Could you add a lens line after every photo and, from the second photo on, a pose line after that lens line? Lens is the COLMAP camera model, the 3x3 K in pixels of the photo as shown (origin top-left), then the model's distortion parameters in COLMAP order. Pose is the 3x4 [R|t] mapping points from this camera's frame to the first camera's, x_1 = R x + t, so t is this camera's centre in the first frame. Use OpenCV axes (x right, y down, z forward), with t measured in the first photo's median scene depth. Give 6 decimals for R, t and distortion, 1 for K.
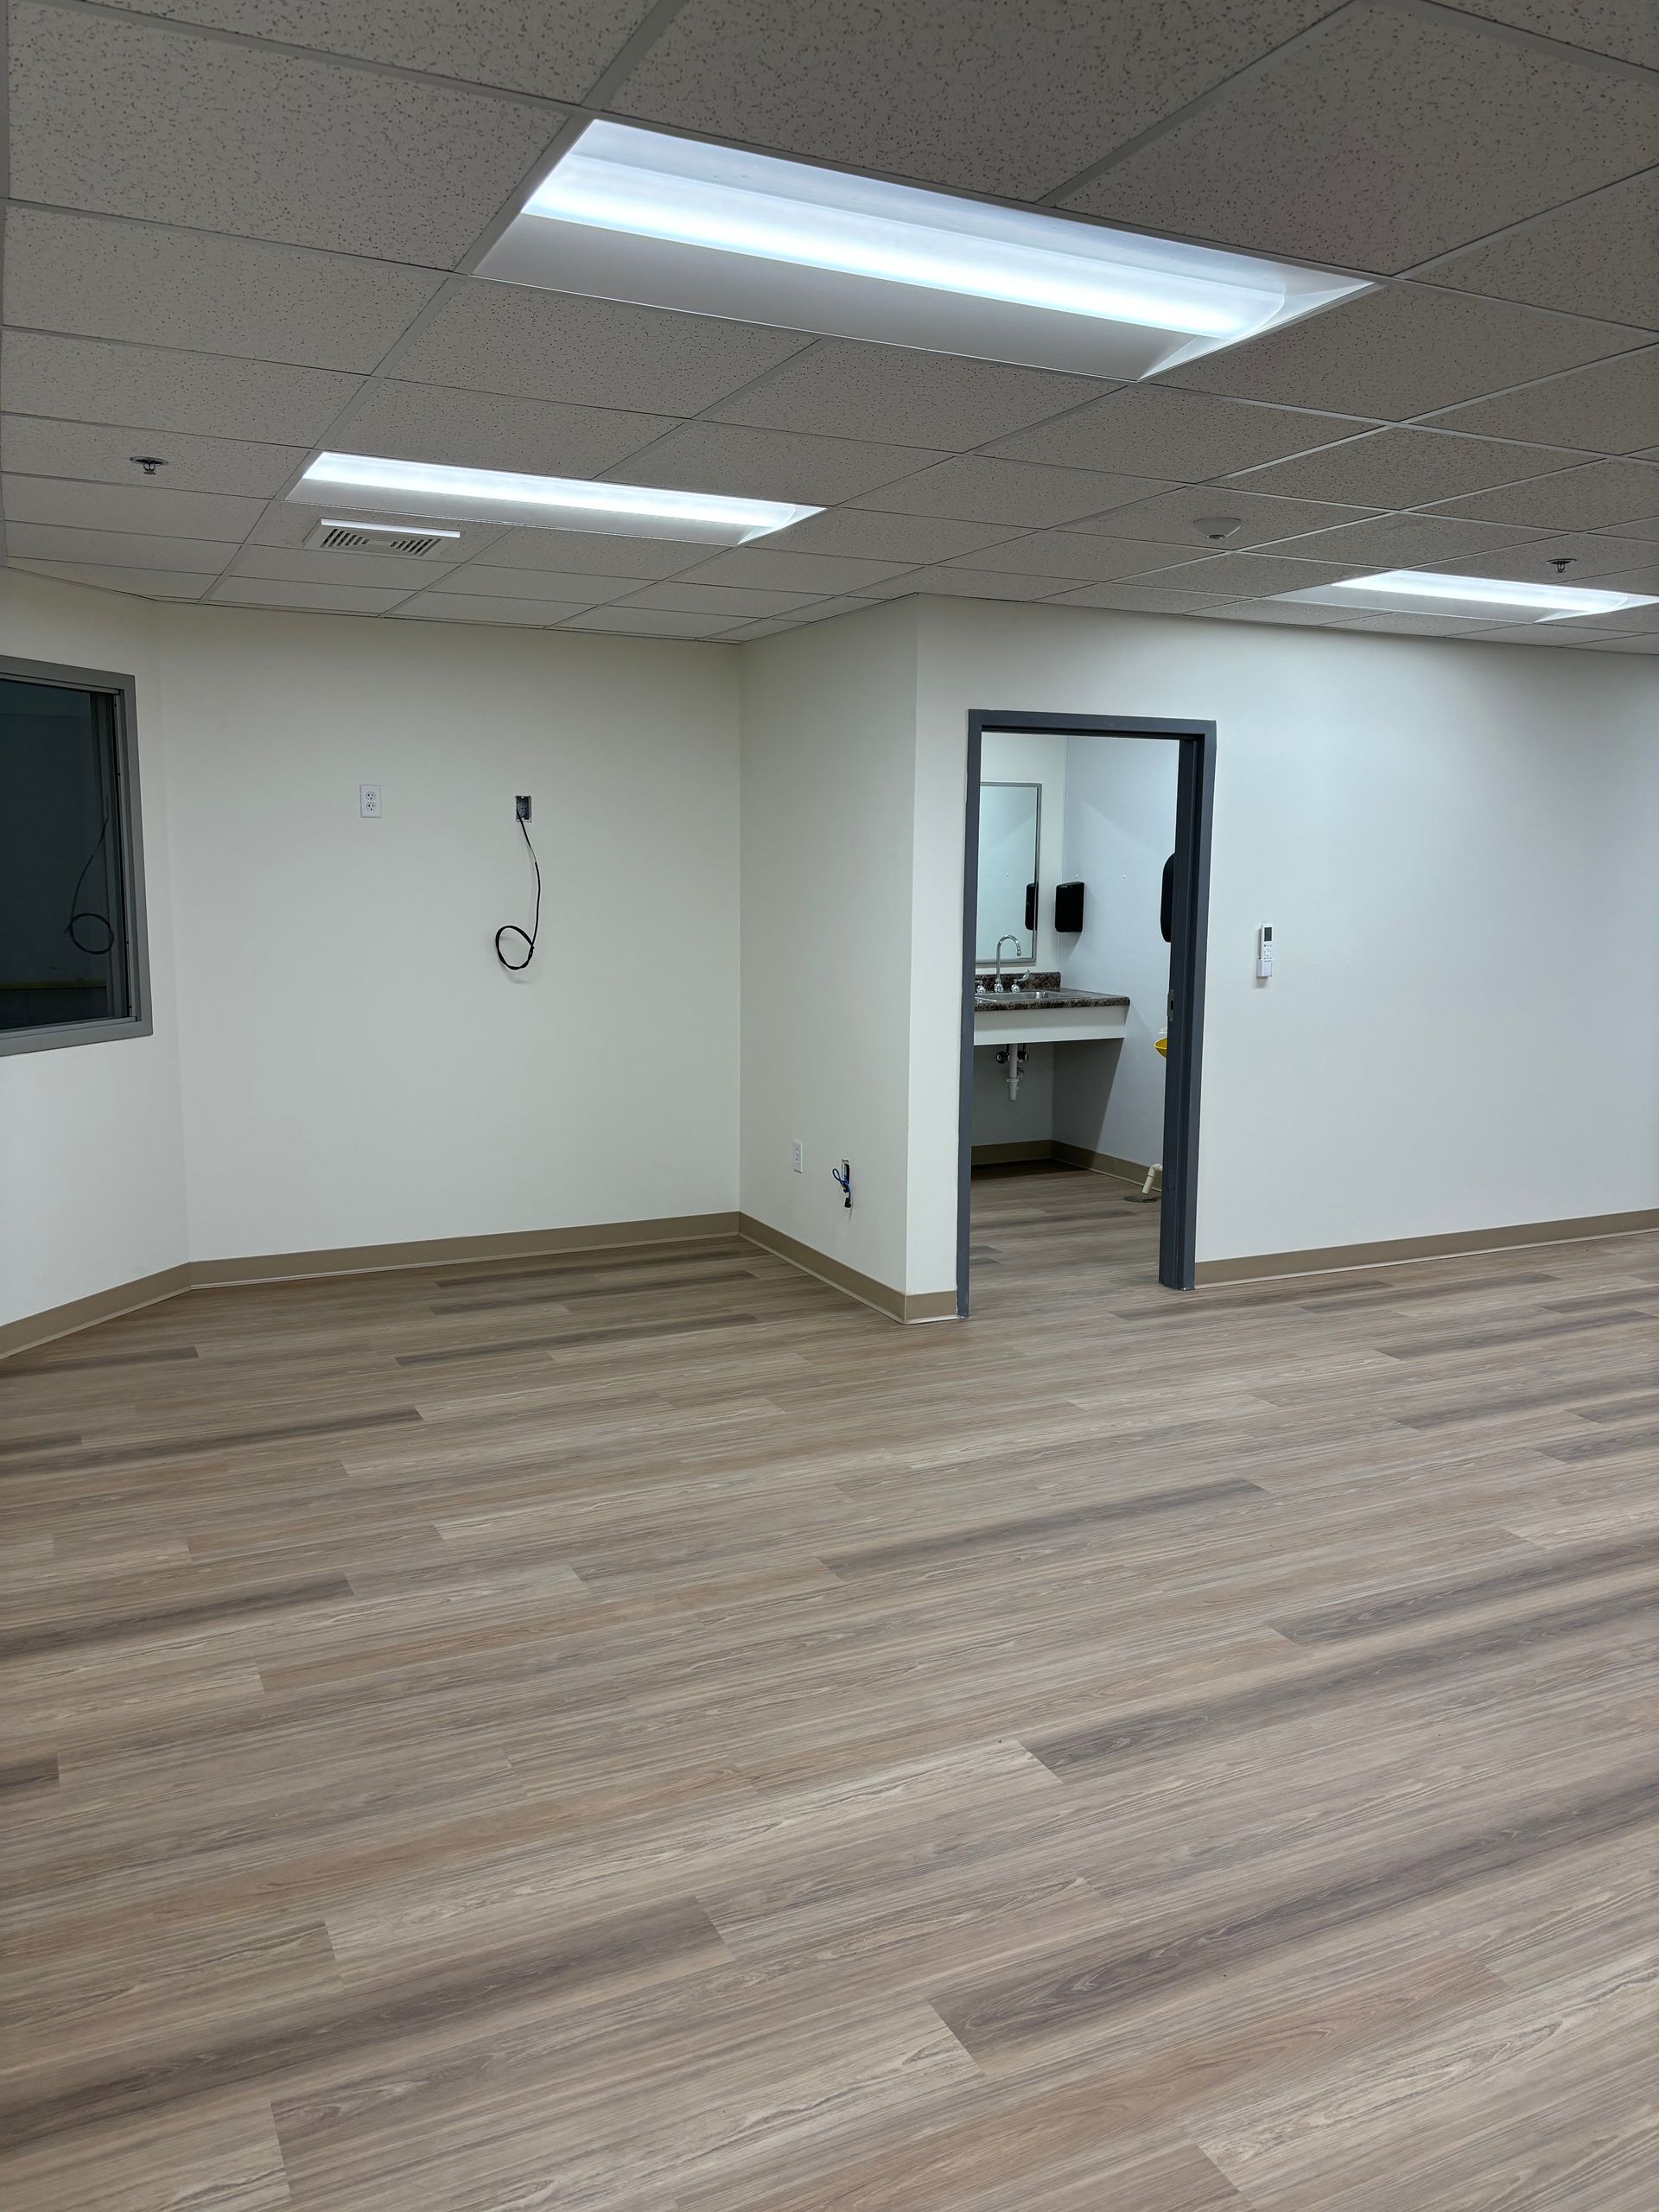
lens RADIAL K [[1665.9, 0, 826.2], [0, 1665.9, 1095.9], [0, 0, 1]] dist [0.048164, -0.054066]
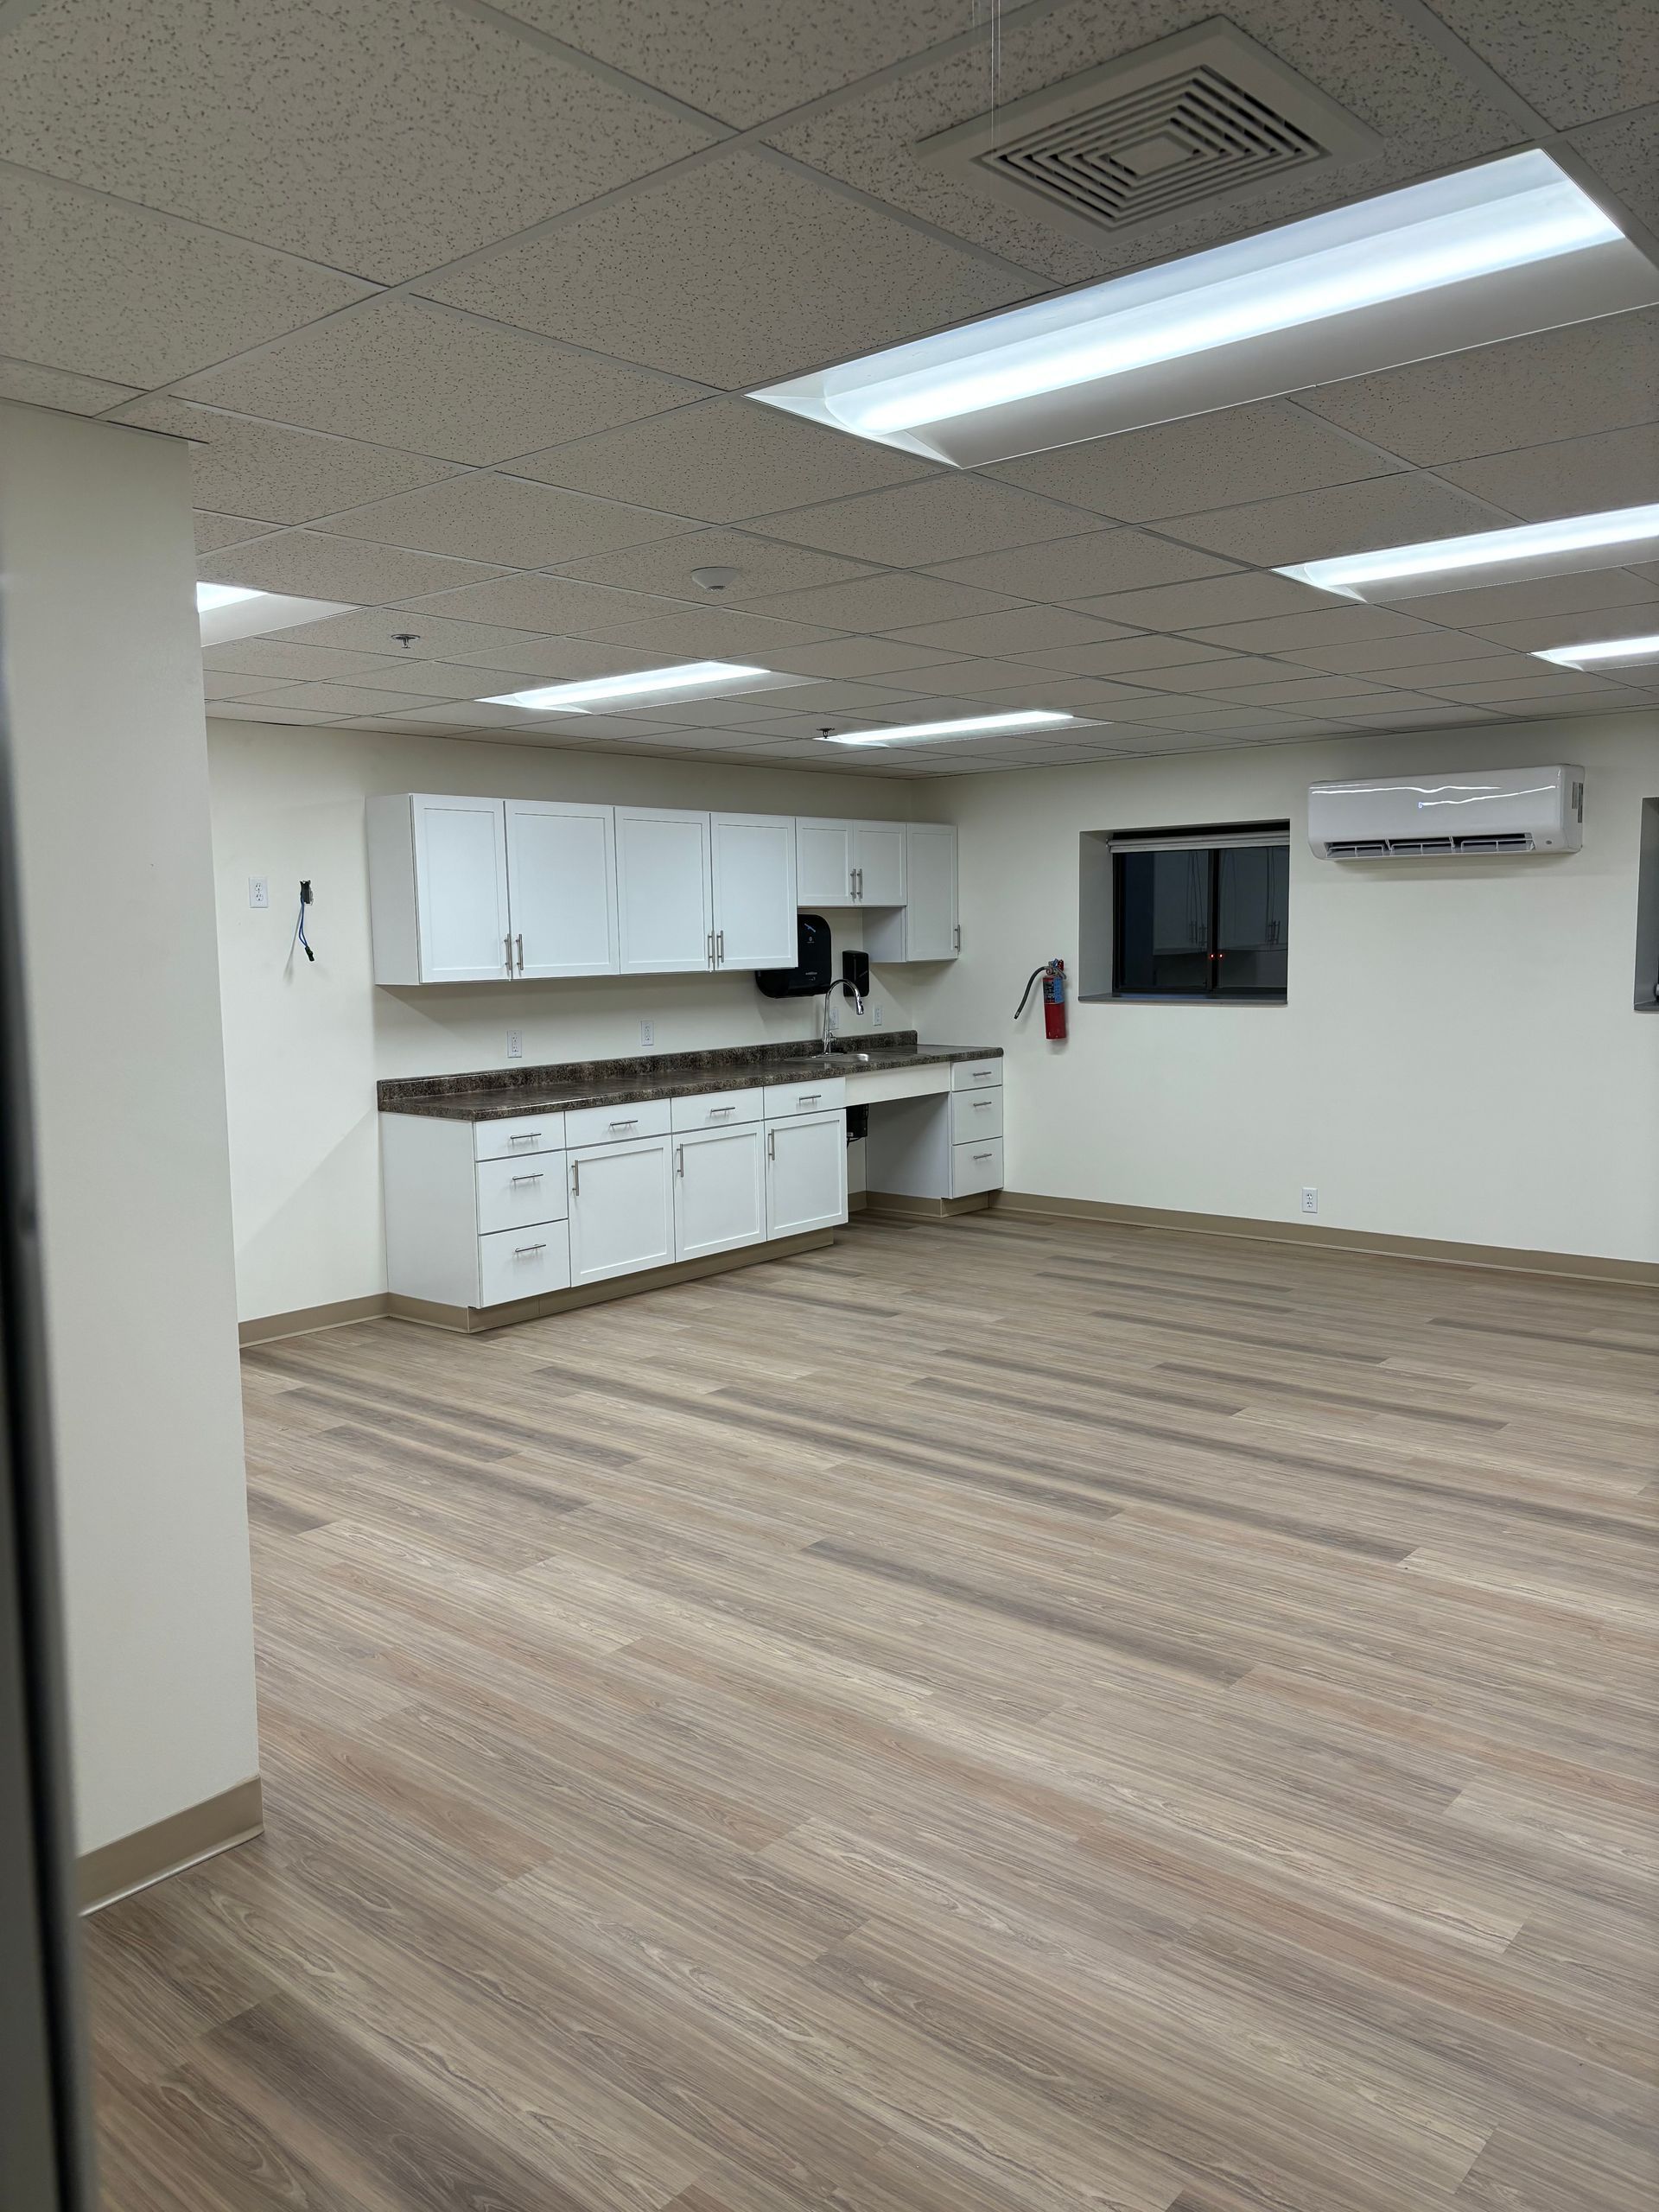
lens RADIAL K [[1665.9, 0, 819.7], [0, 1665.9, 1095.8], [0, 0, 1]] dist [0.048164, -0.054066]
pose [[-0.400358, -0.096713, 0.911241, -0.676736], [0.144095, 0.975399, 0.166831, -0.212510], [-0.904959, 0.198097, -0.376573, 1.388914]]
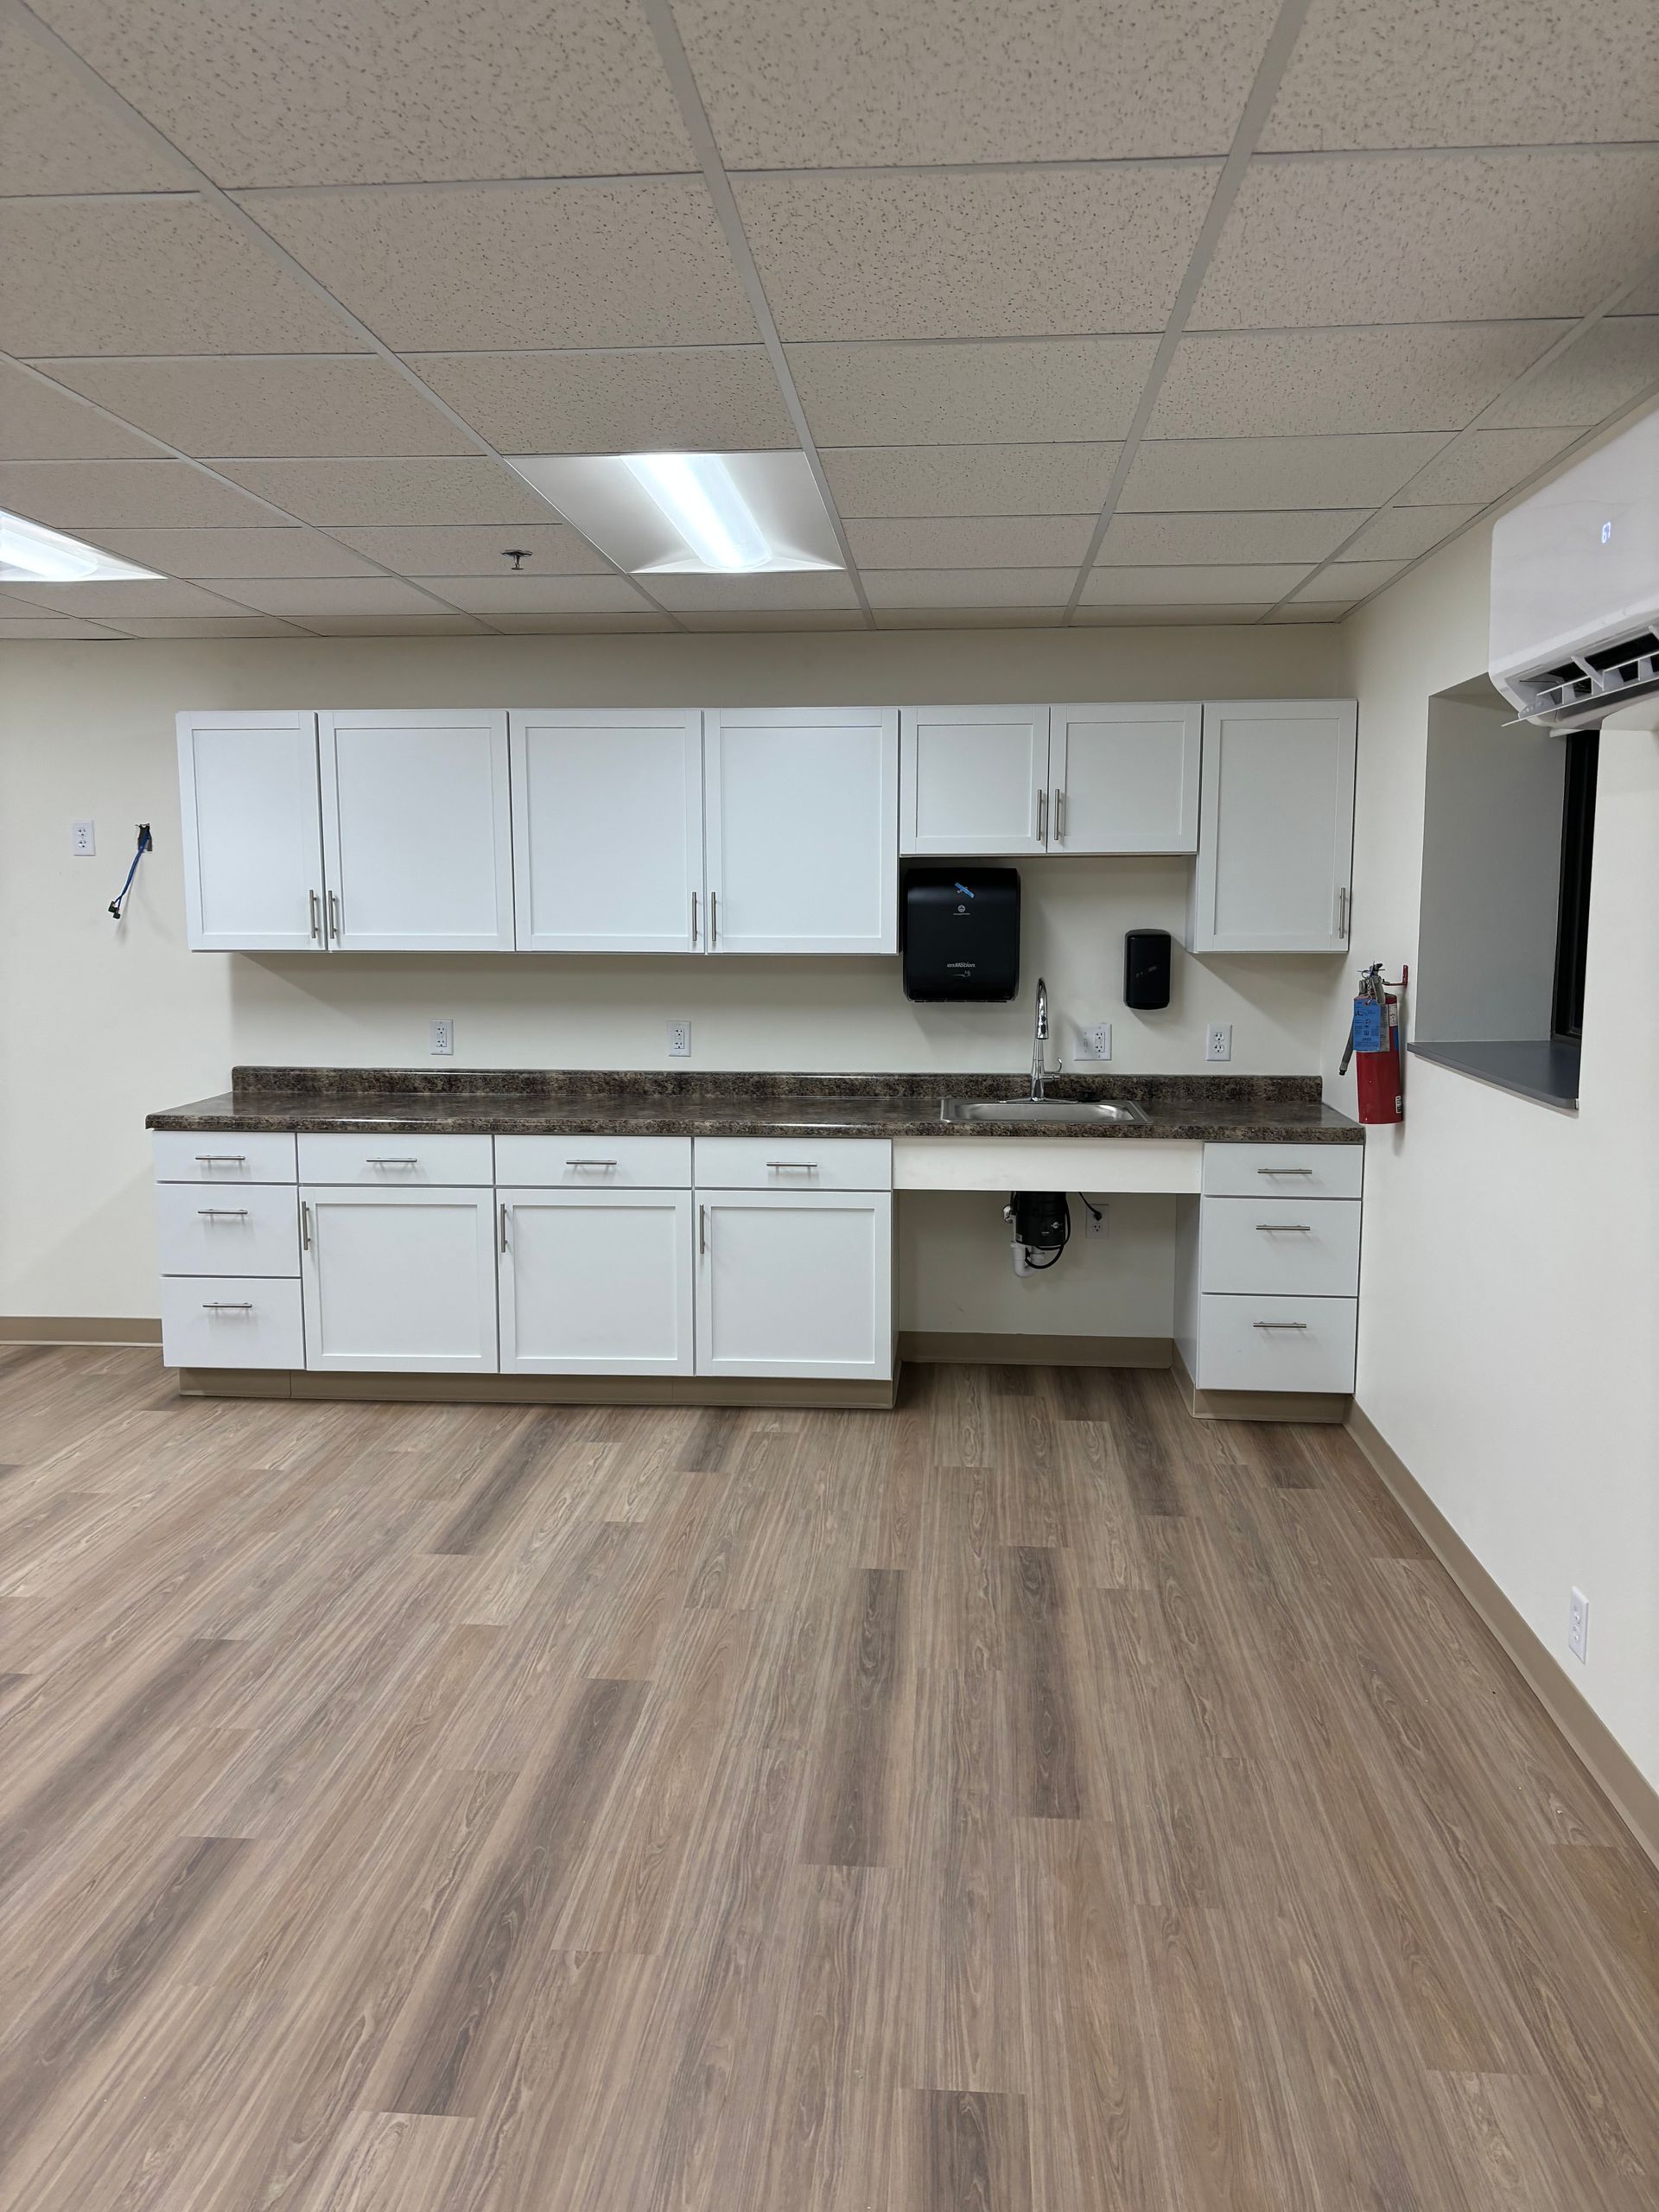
lens RADIAL K [[1665.9, 0, 838.9], [0, 1665.9, 1103.8], [0, 0, 1]] dist [0.048164, -0.054066]
pose [[0.502540, -0.118298, 0.856422, 0.099070], [0.128601, 0.989802, 0.061261, 0.000541], [-0.854936, 0.079351, 0.512629, 0.007425]]
